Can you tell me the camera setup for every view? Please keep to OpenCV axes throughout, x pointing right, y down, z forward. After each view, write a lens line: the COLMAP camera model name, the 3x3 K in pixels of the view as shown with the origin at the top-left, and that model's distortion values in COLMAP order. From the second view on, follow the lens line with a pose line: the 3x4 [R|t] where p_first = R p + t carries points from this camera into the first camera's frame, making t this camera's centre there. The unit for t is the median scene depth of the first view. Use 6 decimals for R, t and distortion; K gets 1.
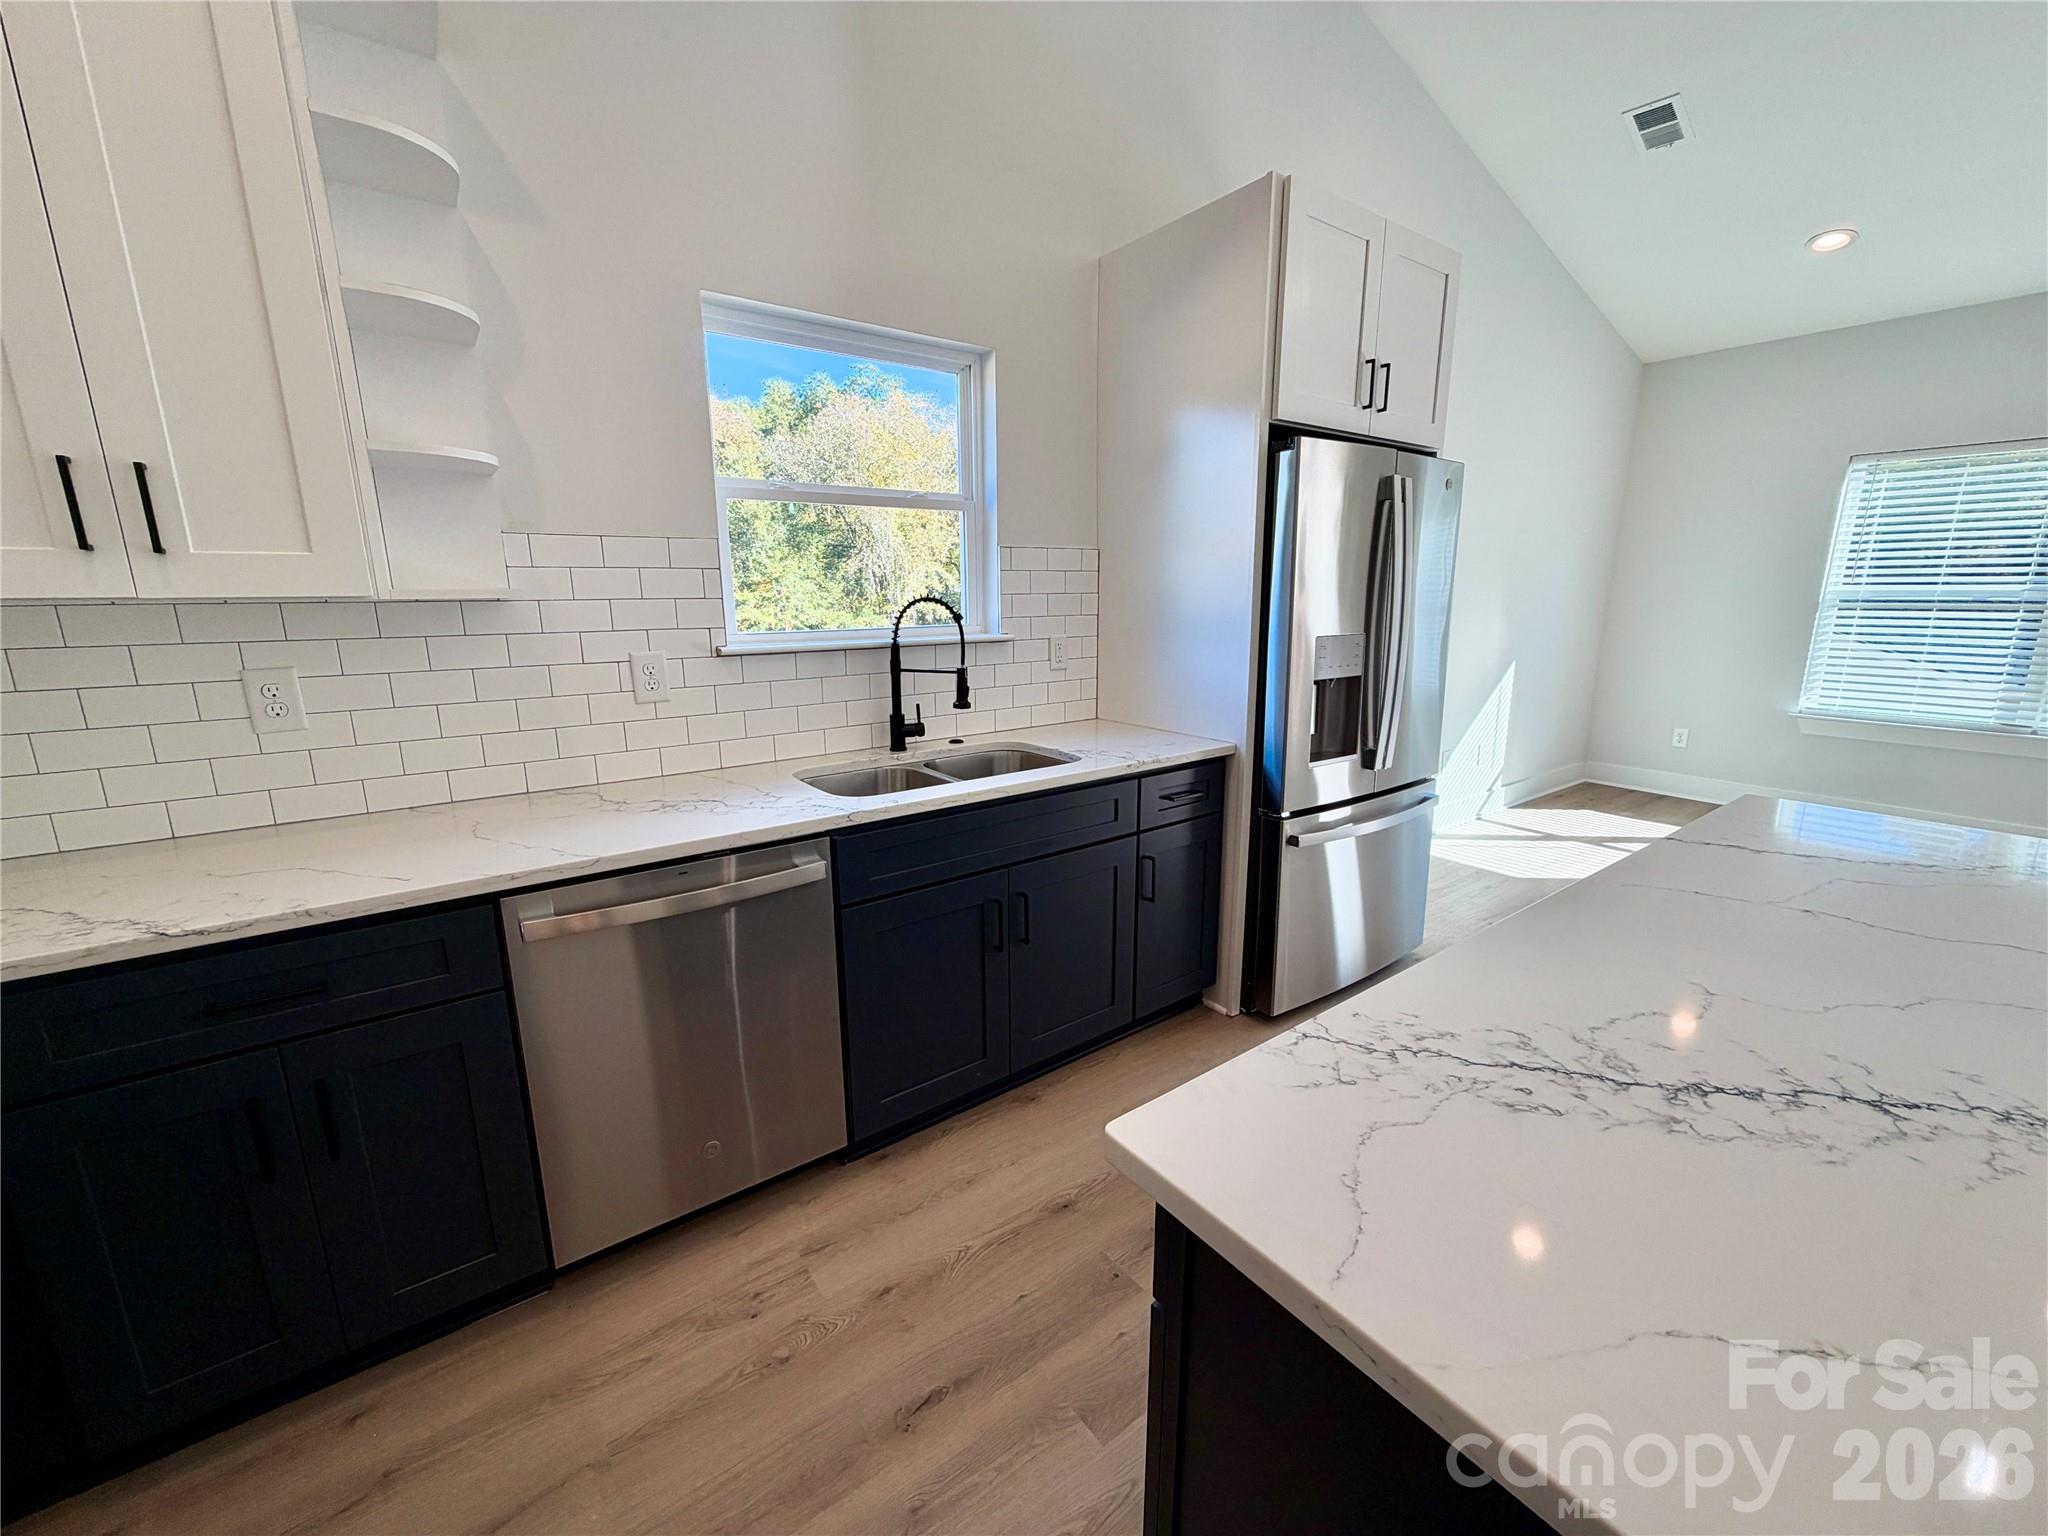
lens RADIAL K [[814.4, 0, 1021.5], [0, 814.4, 770.0], [0, 0, 1]] dist [-0.000611, 0.000303]
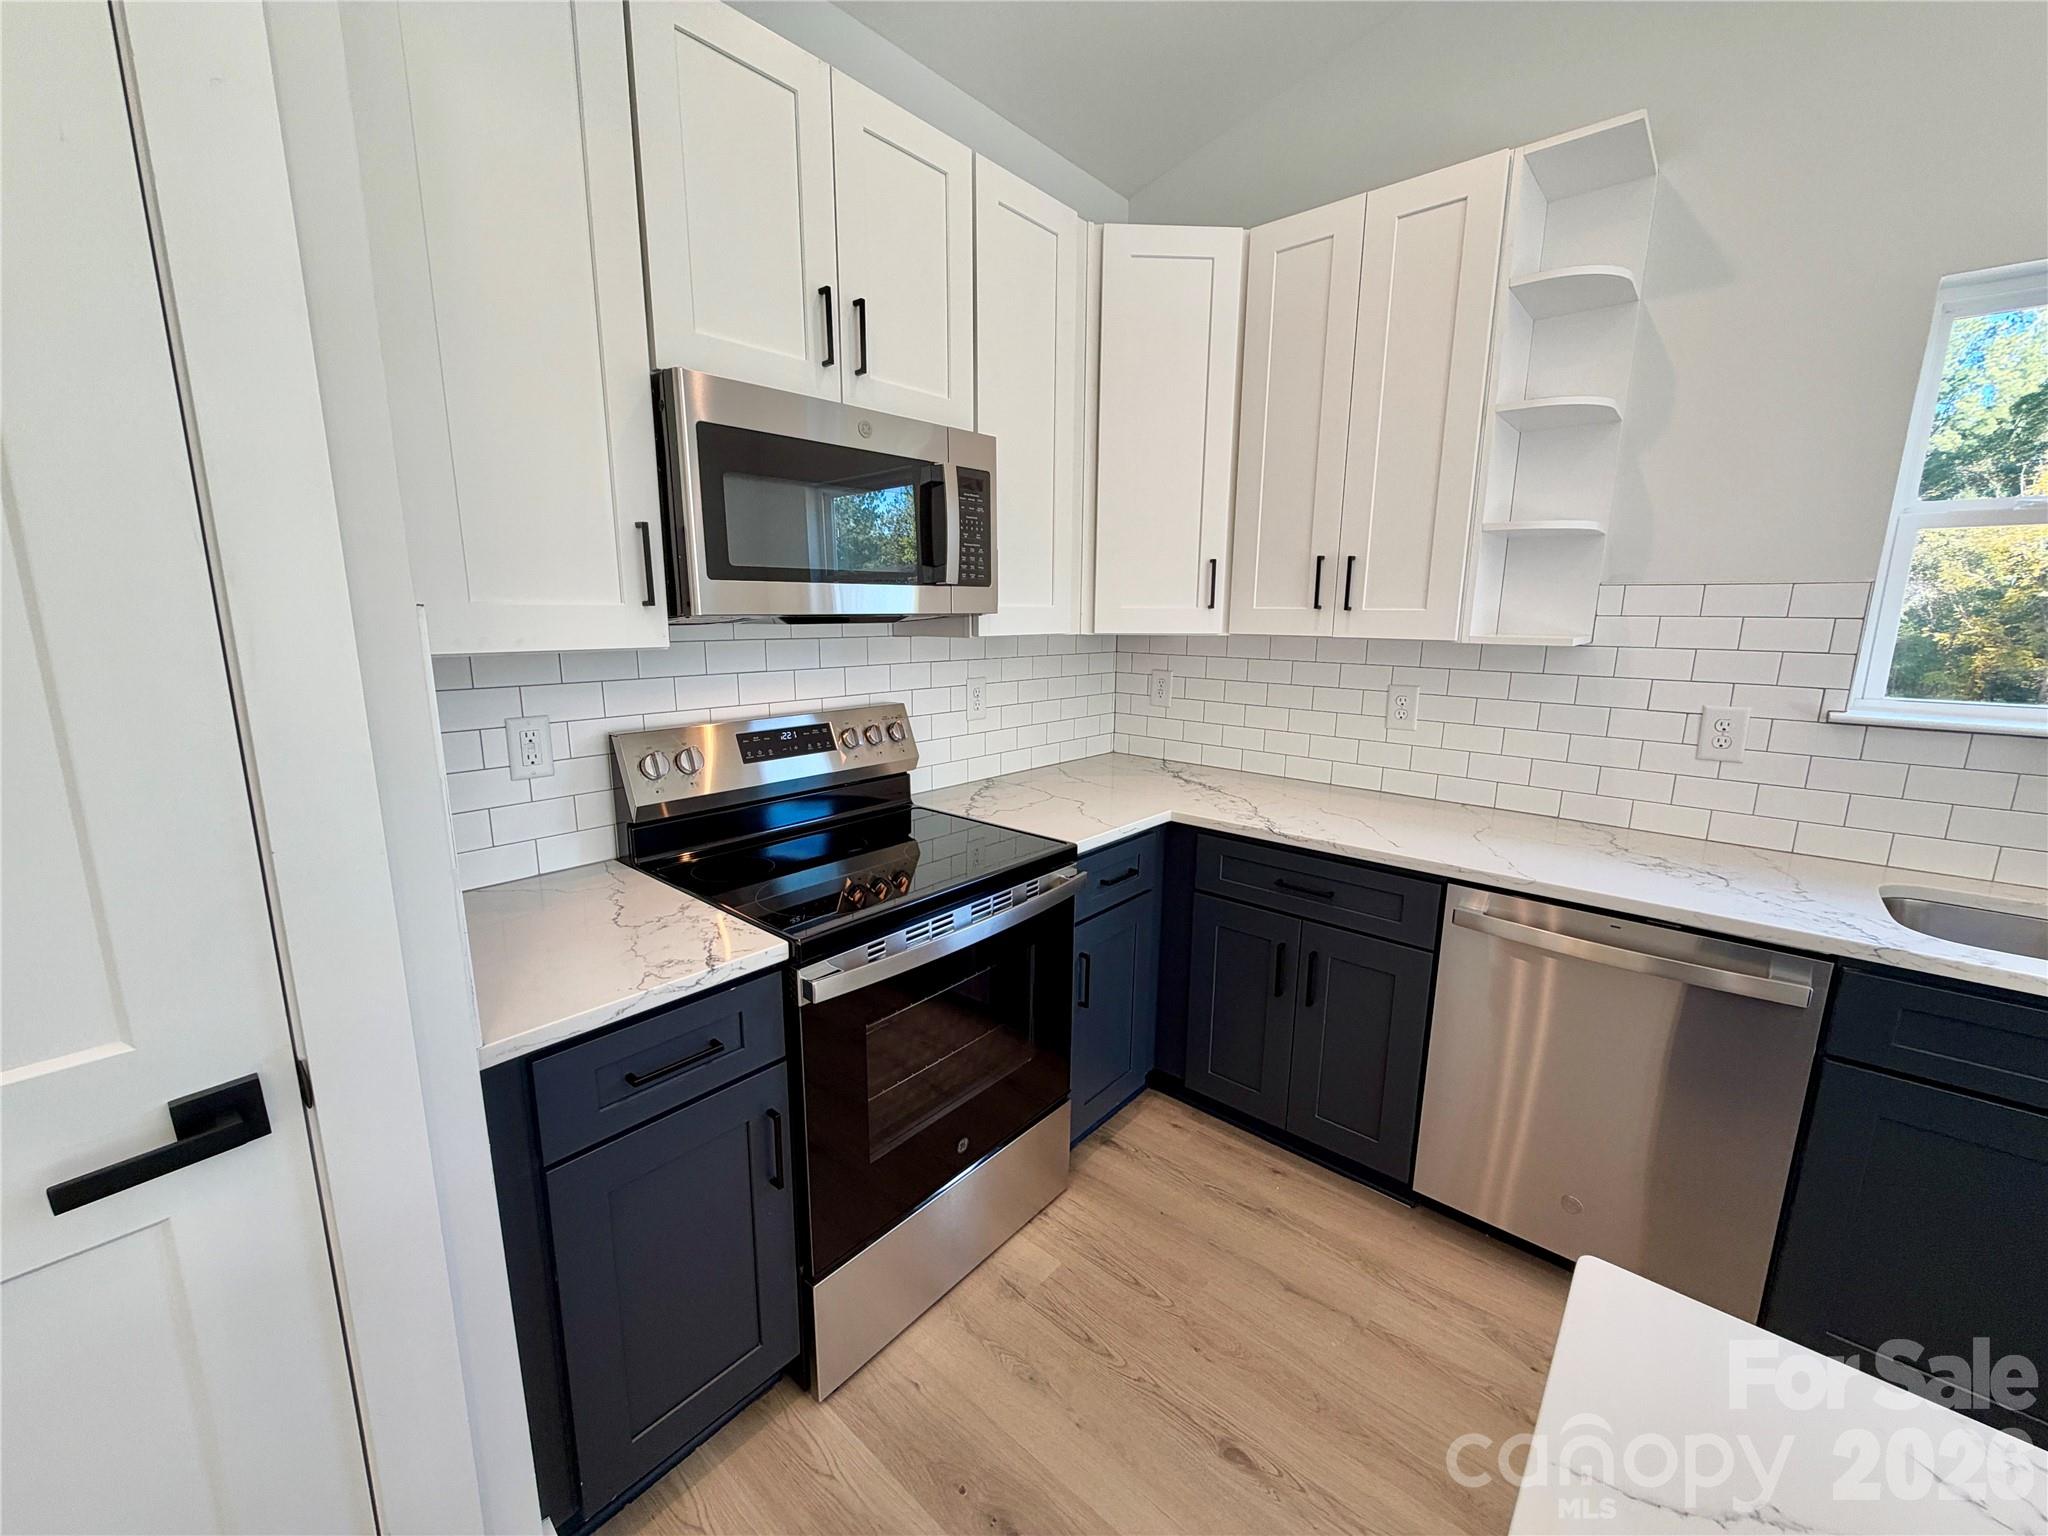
lens RADIAL K [[814.4, 0, 1020.4], [0, 814.4, 769.9], [0, 0, 1]] dist [-0.000611, 0.000303]
pose [[0.220543, 0.197020, -0.955272, 0.224780], [-0.220957, 0.964018, 0.147811, -0.030085], [0.950020, 0.178475, 0.256140, 0.009558]]
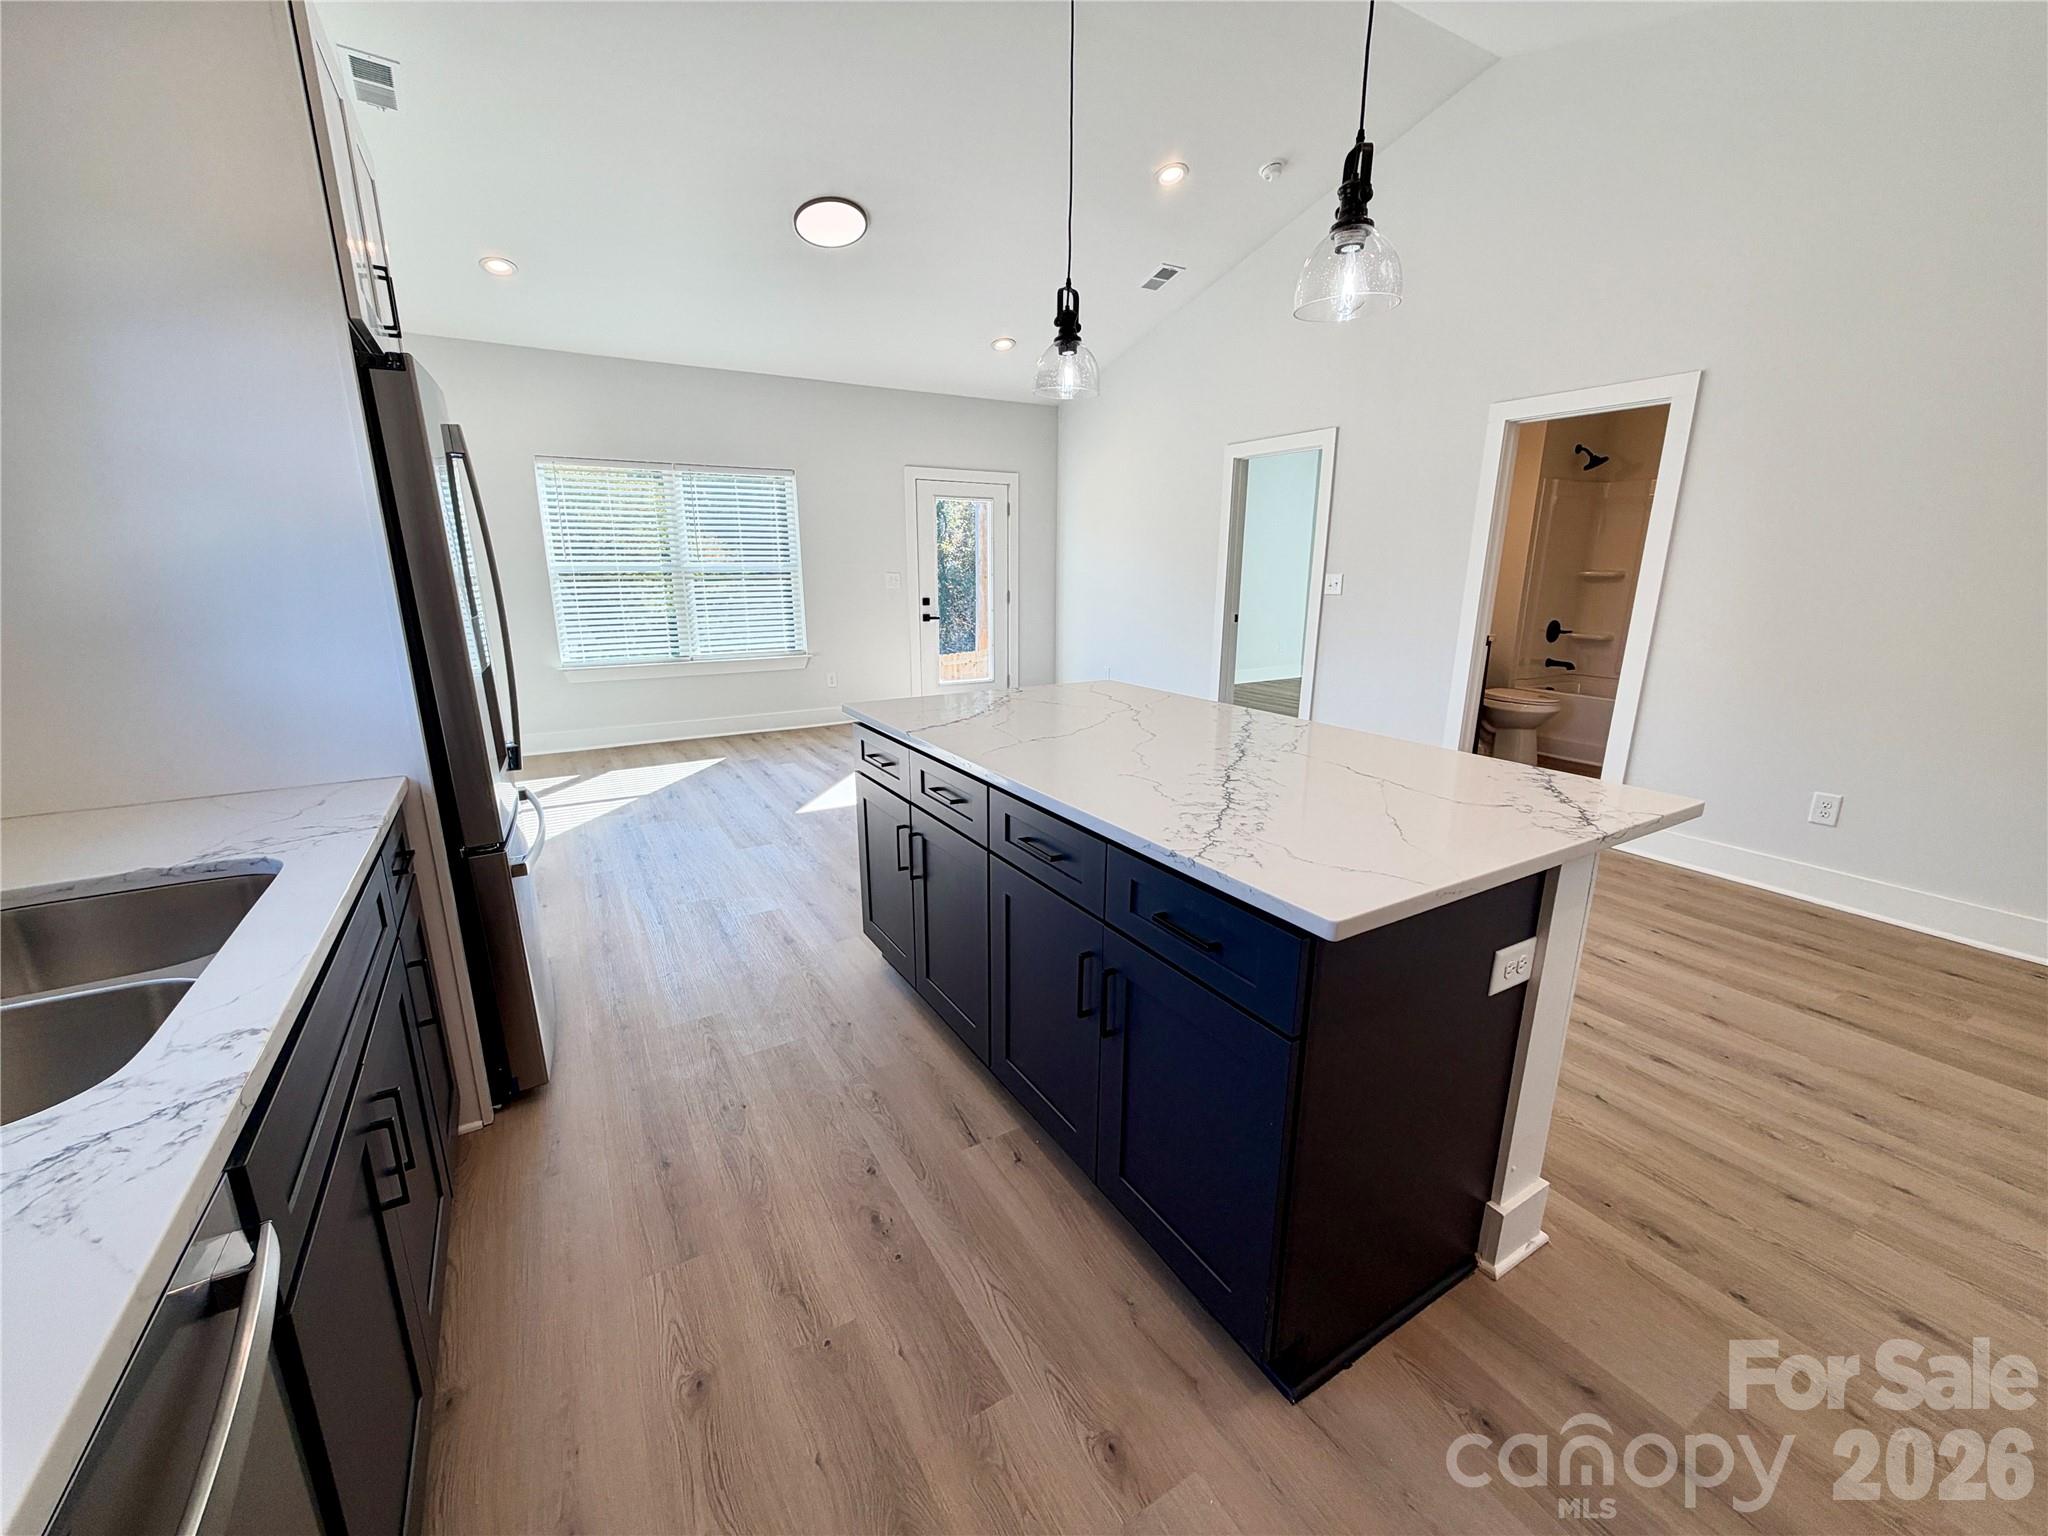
lens RADIAL K [[814.4, 0, 1019.0], [0, 814.4, 767.3], [0, 0, 1]] dist [-0.000611, 0.000303]
pose [[0.095519, -0.237414, 0.966701, -0.394377], [0.216296, 0.952888, 0.212650, -0.079068], [-0.971644, 0.188782, 0.142370, 0.389001]]
